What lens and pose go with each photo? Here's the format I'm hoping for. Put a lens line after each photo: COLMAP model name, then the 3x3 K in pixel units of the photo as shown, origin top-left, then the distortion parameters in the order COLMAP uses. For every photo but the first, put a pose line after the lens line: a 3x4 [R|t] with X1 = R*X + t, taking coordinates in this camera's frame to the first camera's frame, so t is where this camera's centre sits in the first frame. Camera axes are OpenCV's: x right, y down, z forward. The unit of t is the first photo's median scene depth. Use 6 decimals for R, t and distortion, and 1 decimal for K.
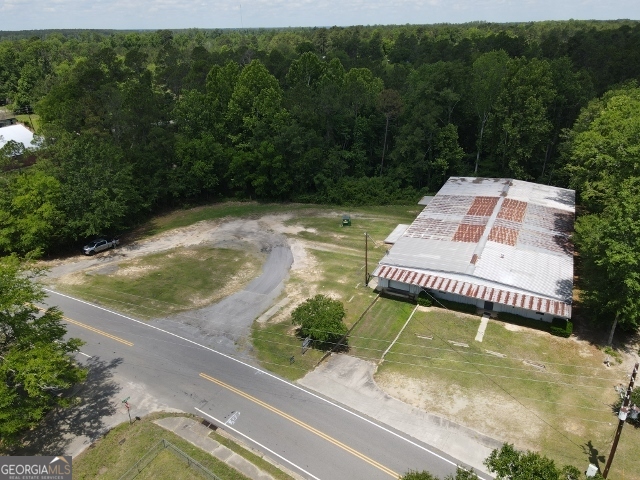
lens RADIAL K [[466.4, 0, 320.6], [0, 466.4, 240.2], [0, 0, 1]] dist [0.007280, 0.020559]
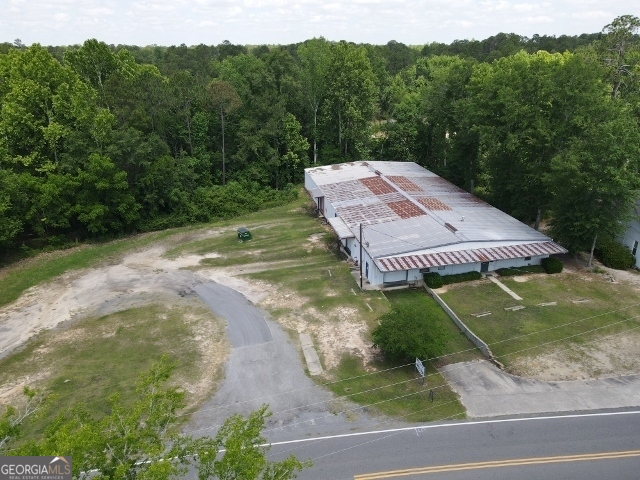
lens RADIAL K [[466.4, 0, 319.4], [0, 466.4, 239.8], [0, 0, 1]] dist [0.007280, 0.020559]
pose [[0.781709, -0.229972, 0.579693, -0.412379], [0.258203, 0.965463, 0.034828, -0.035172], [-0.567681, 0.122453, 0.814090, 0.347896]]
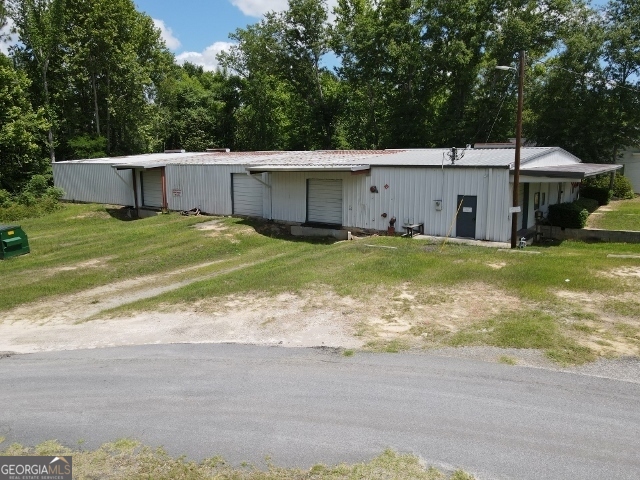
lens RADIAL K [[466.4, 0, 320.1], [0, 466.4, 240.2], [0, 0, 1]] dist [0.007280, 0.020559]
pose [[0.165488, -0.156287, 0.973749, -0.222975], [0.410753, 0.908572, 0.076019, 0.015590], [-0.896602, 0.387390, 0.214553, 1.024171]]
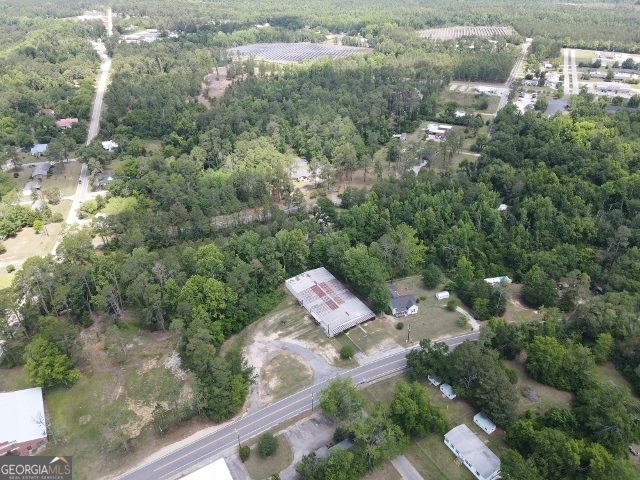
lens RADIAL K [[466.4, 0, 318.0], [0, 466.4, 244.0], [0, 0, 1]] dist [0.007280, 0.020559]
pose [[0.530578, -0.437426, 0.726047, -1.977206], [0.355750, 0.892381, 0.277664, -1.384762], [-0.769369, 0.110969, 0.629093, -1.038599]]
